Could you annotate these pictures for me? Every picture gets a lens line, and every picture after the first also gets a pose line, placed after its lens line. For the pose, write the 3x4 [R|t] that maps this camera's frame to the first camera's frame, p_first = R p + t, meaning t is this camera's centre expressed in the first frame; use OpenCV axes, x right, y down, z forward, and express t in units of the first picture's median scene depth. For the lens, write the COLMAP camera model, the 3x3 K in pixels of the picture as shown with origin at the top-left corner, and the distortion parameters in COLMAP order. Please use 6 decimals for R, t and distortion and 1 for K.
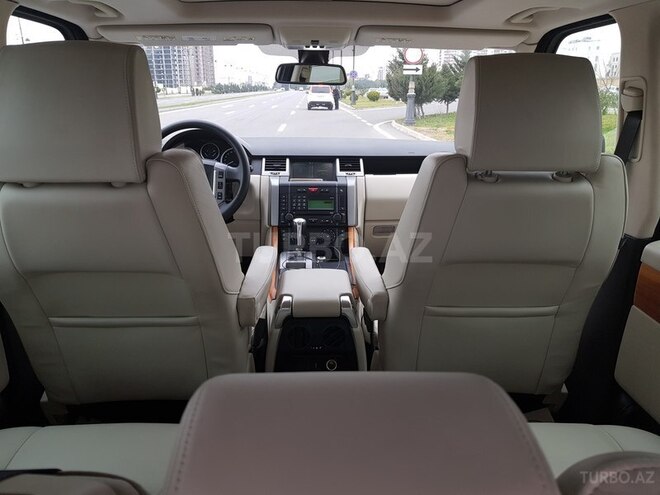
lens RADIAL K [[502.2, 0, 330.0], [0, 502.2, 247.5], [0, 0, 1]] dist [0.051941, -0.048457]
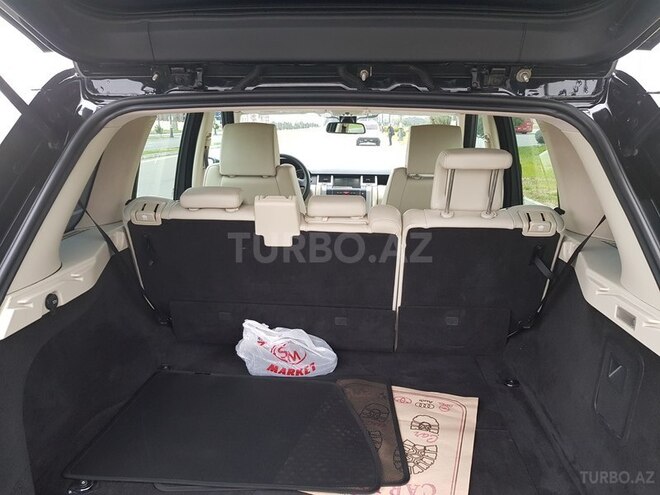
lens RADIAL K [[517.9, 0, 328.9], [0, 517.9, 238.5], [0, 0, 1]] dist [0.062732, -0.117933]
pose [[0.995299, 0.021553, -0.094419, 0.076736], [-0.029839, 0.995740, -0.087245, 0.193414], [0.092137, 0.089652, 0.991702, -0.737306]]
